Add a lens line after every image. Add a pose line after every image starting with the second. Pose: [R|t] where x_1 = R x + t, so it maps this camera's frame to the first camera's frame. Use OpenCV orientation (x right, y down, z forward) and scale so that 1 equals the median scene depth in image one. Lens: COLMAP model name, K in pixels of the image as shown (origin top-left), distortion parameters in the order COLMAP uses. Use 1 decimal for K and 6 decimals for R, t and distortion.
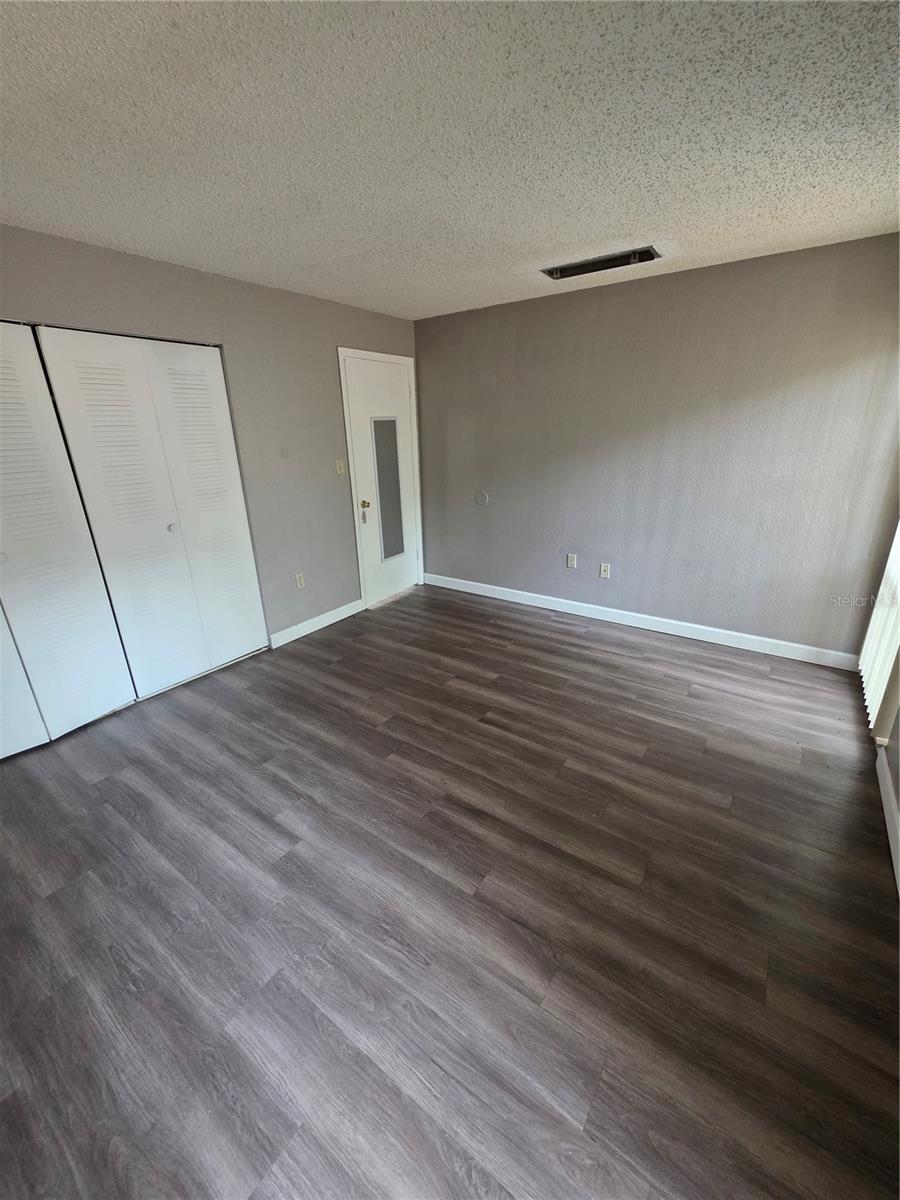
lens RADIAL K [[482.1, 0, 452.1], [0, 482.1, 596.9], [0, 0, 1]] dist [0.003015, -0.000244]
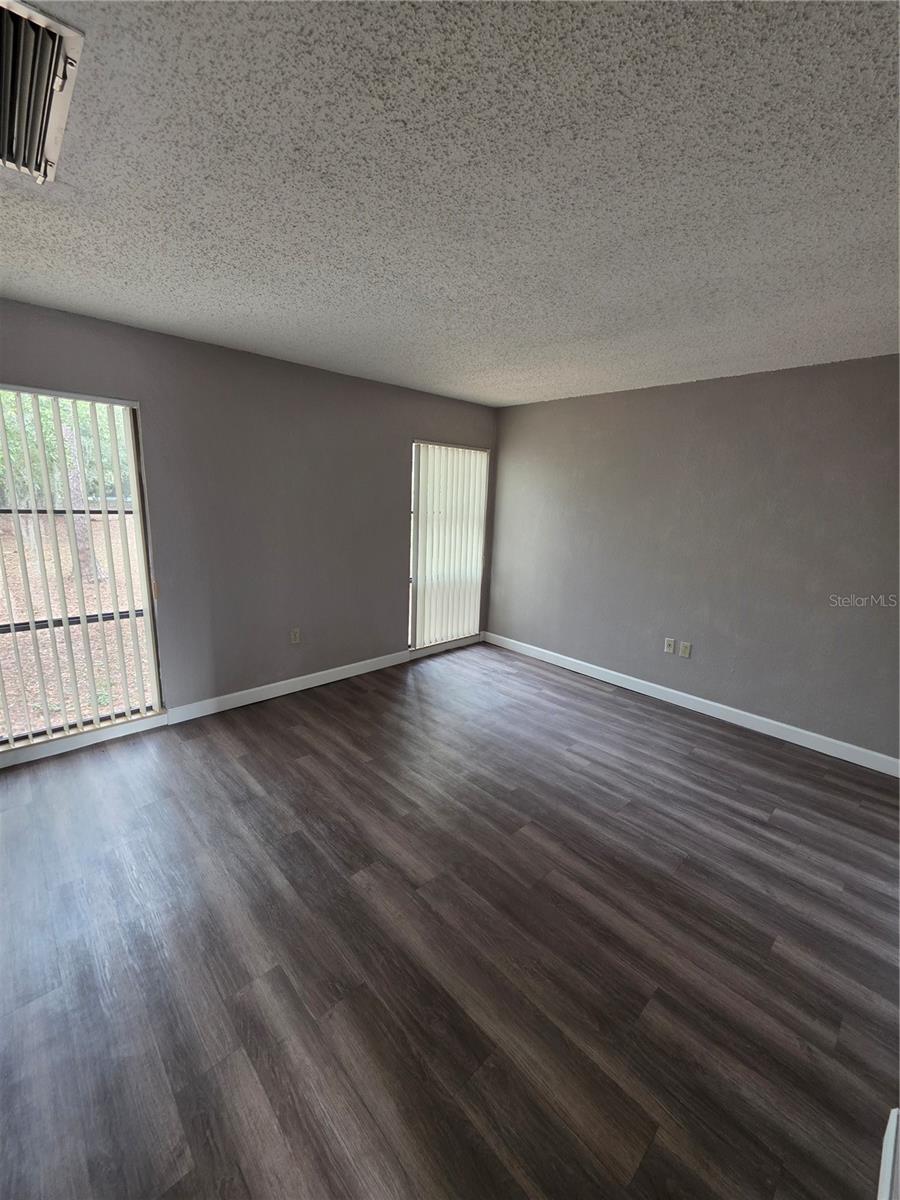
lens RADIAL K [[482.1, 0, 452.1], [0, 482.1, 596.9], [0, 0, 1]] dist [0.003015, -0.000244]
pose [[-0.980275, -0.055453, 0.189699, -0.184097], [0.051222, 0.855751, 0.514845, -0.652789], [-0.190885, 0.514407, -0.836031, 1.812632]]
